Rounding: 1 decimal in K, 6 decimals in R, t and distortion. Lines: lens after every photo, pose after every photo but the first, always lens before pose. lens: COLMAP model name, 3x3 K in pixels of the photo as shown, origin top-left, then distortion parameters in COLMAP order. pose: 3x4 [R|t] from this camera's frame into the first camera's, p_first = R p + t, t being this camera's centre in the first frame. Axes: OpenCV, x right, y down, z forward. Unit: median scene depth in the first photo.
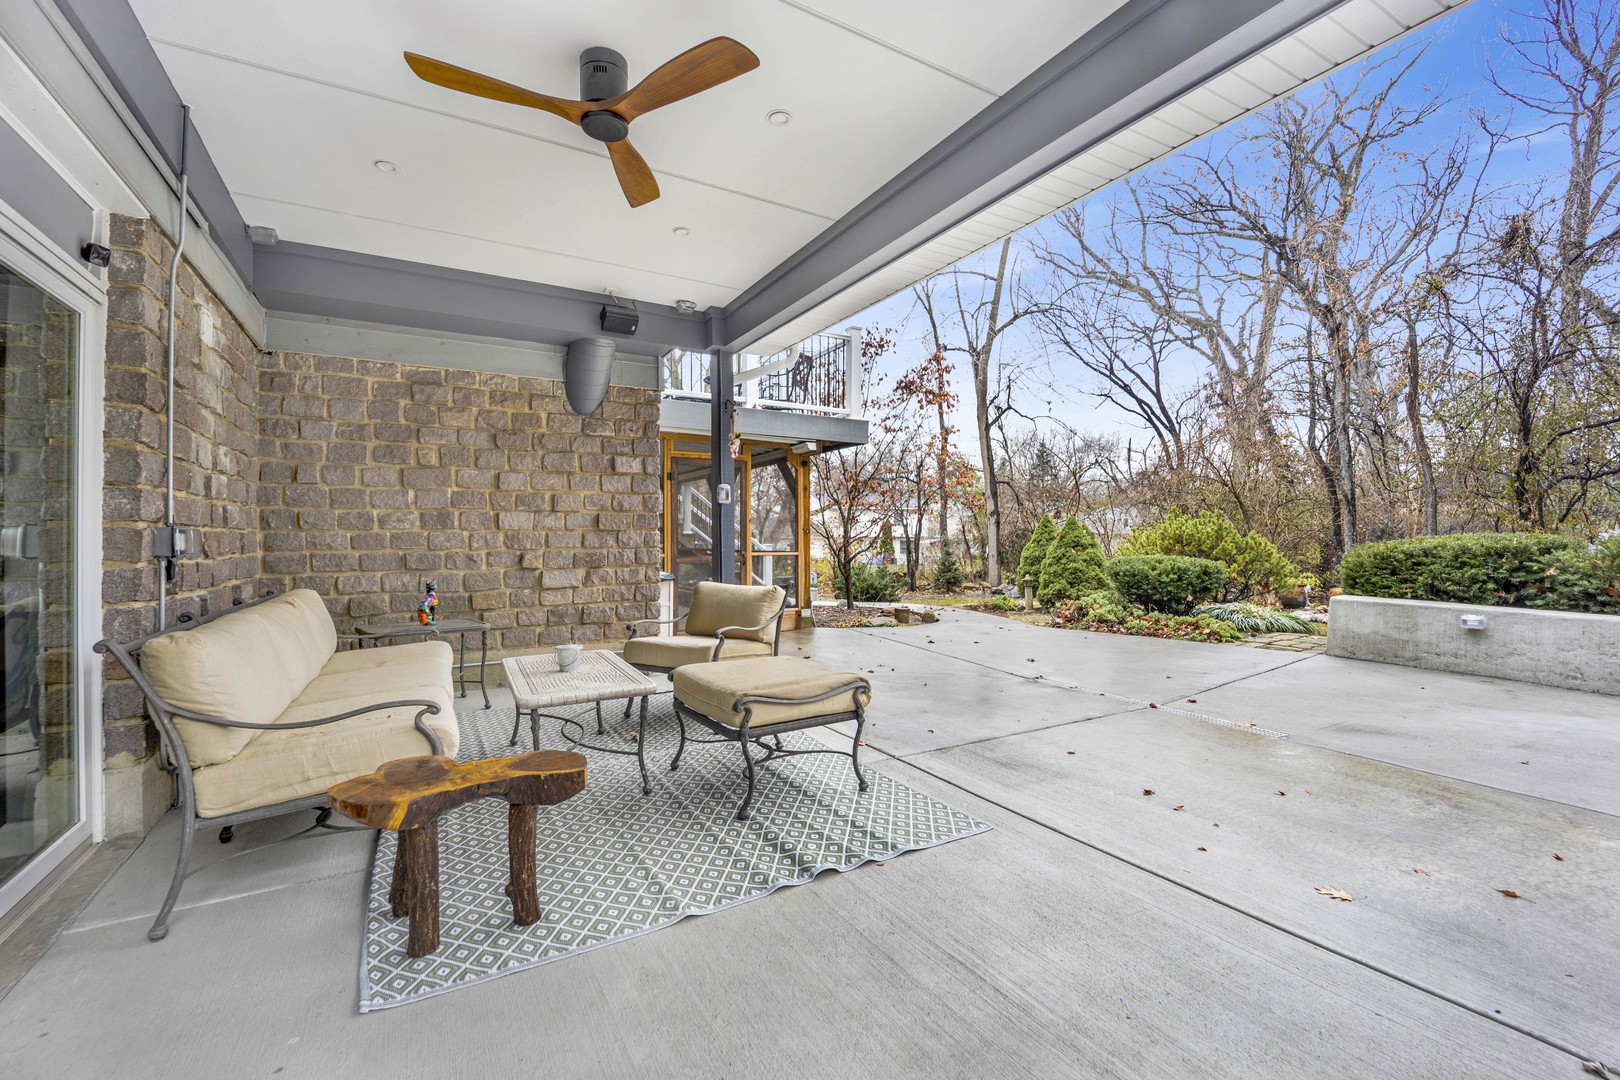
lens RADIAL K [[663.3, 0, 813.2], [0, 663.3, 534.9], [0, 0, 1]] dist [-0.018481, 0.000818]
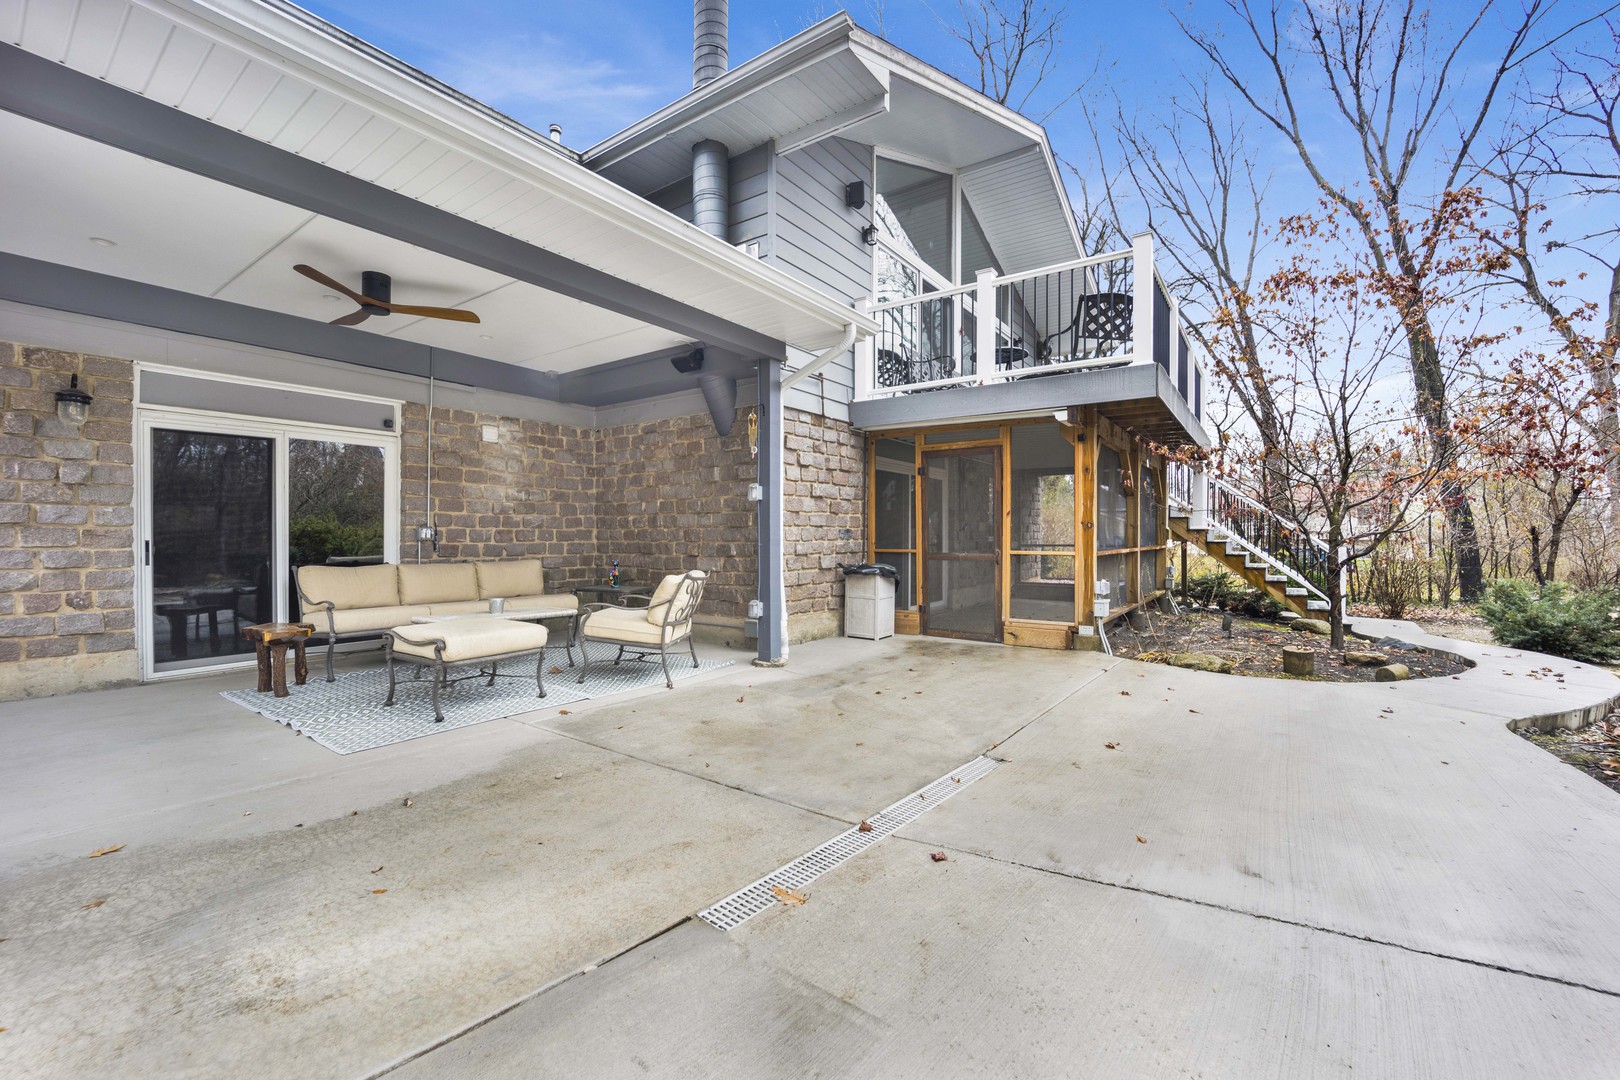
lens RADIAL K [[663.3, 0, 817.1], [0, 663.3, 538.8], [0, 0, 1]] dist [-0.018481, 0.000818]
pose [[0.419696, 0.008486, -0.907625, 1.004245], [0.002011, 0.999945, 0.010279, 0.002645], [0.907662, -0.006139, 0.419656, 0.714297]]
